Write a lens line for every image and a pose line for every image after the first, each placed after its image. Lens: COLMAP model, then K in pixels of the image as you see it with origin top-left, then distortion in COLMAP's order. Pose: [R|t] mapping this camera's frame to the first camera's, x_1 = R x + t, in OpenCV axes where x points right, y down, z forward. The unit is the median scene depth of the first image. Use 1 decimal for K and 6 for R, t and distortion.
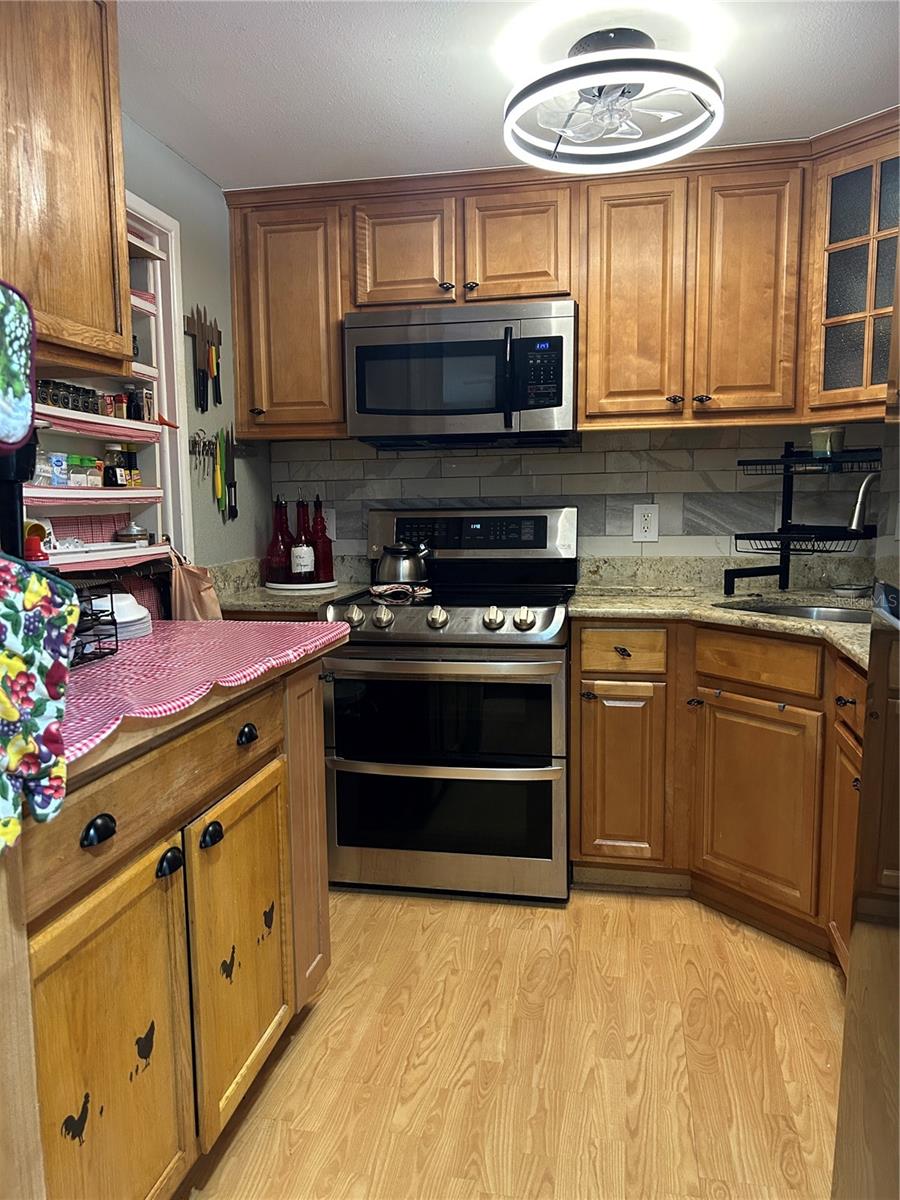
lens RADIAL K [[902.1, 0, 440.4], [0, 902.1, 597.8], [0, 0, 1]] dist [0.047245, -0.065199]
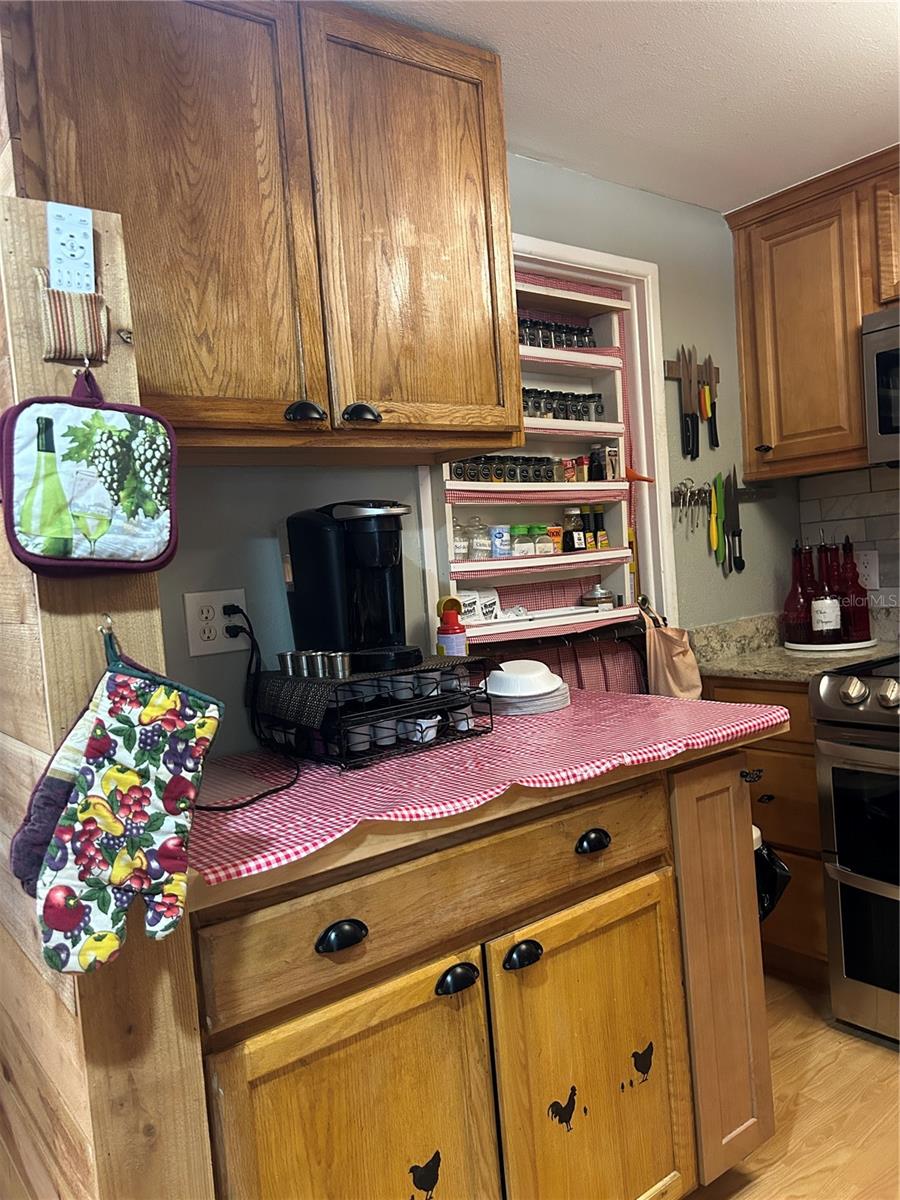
lens RADIAL K [[902.1, 0, 440.4], [0, 902.1, 597.8], [0, 0, 1]] dist [0.047245, -0.065199]
pose [[0.753430, -0.024234, -0.657082, 0.266323], [-0.001302, 0.999264, -0.038346, -0.051318], [0.657527, 0.029747, 0.752843, 0.256560]]
